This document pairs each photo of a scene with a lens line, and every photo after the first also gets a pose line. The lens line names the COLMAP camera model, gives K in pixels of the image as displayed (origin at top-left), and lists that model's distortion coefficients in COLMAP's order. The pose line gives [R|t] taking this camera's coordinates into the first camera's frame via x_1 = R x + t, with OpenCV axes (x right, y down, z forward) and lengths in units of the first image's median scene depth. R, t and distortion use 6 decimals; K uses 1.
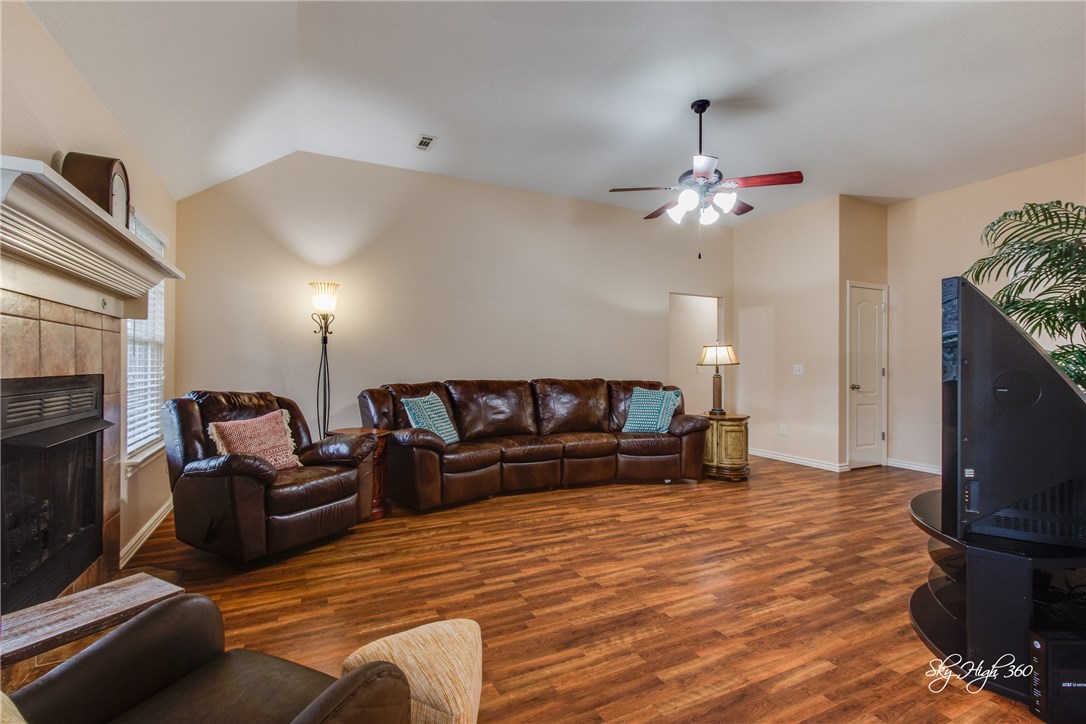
lens RADIAL K [[495.9, 0, 529.2], [0, 495.9, 363.3], [0, 0, 1]] dist [-0.003637, 0.002475]
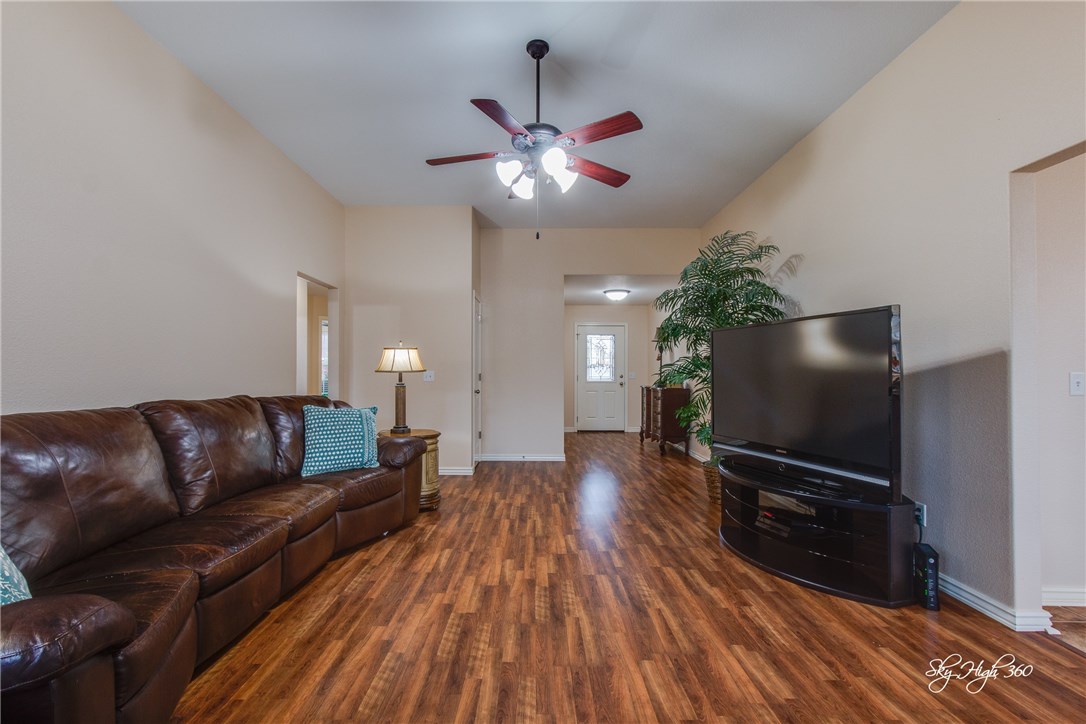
lens RADIAL K [[495.9, 0, 534.6], [0, 495.9, 366.1], [0, 0, 1]] dist [-0.003637, 0.002475]
pose [[0.429853, 0.004535, 0.902888, -0.394671], [-0.001181, 0.999989, -0.004460, -0.002983], [-0.902898, 0.000850, 0.429853, 0.688729]]
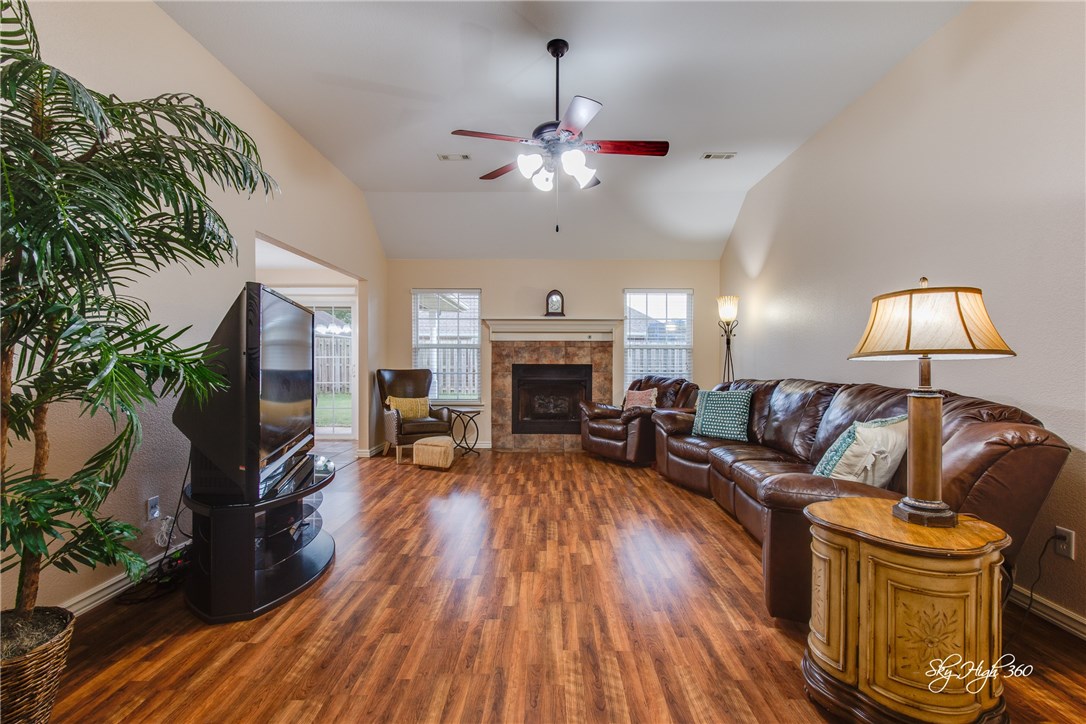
lens RADIAL K [[495.9, 0, 541.3], [0, 495.9, 364.0], [0, 0, 1]] dist [-0.003637, 0.002475]
pose [[-0.441519, -0.000284, -0.897252, 1.154308], [-0.002375, 0.999997, 0.000853, 0.012482], [0.897249, 0.002507, -0.441518, 1.402837]]
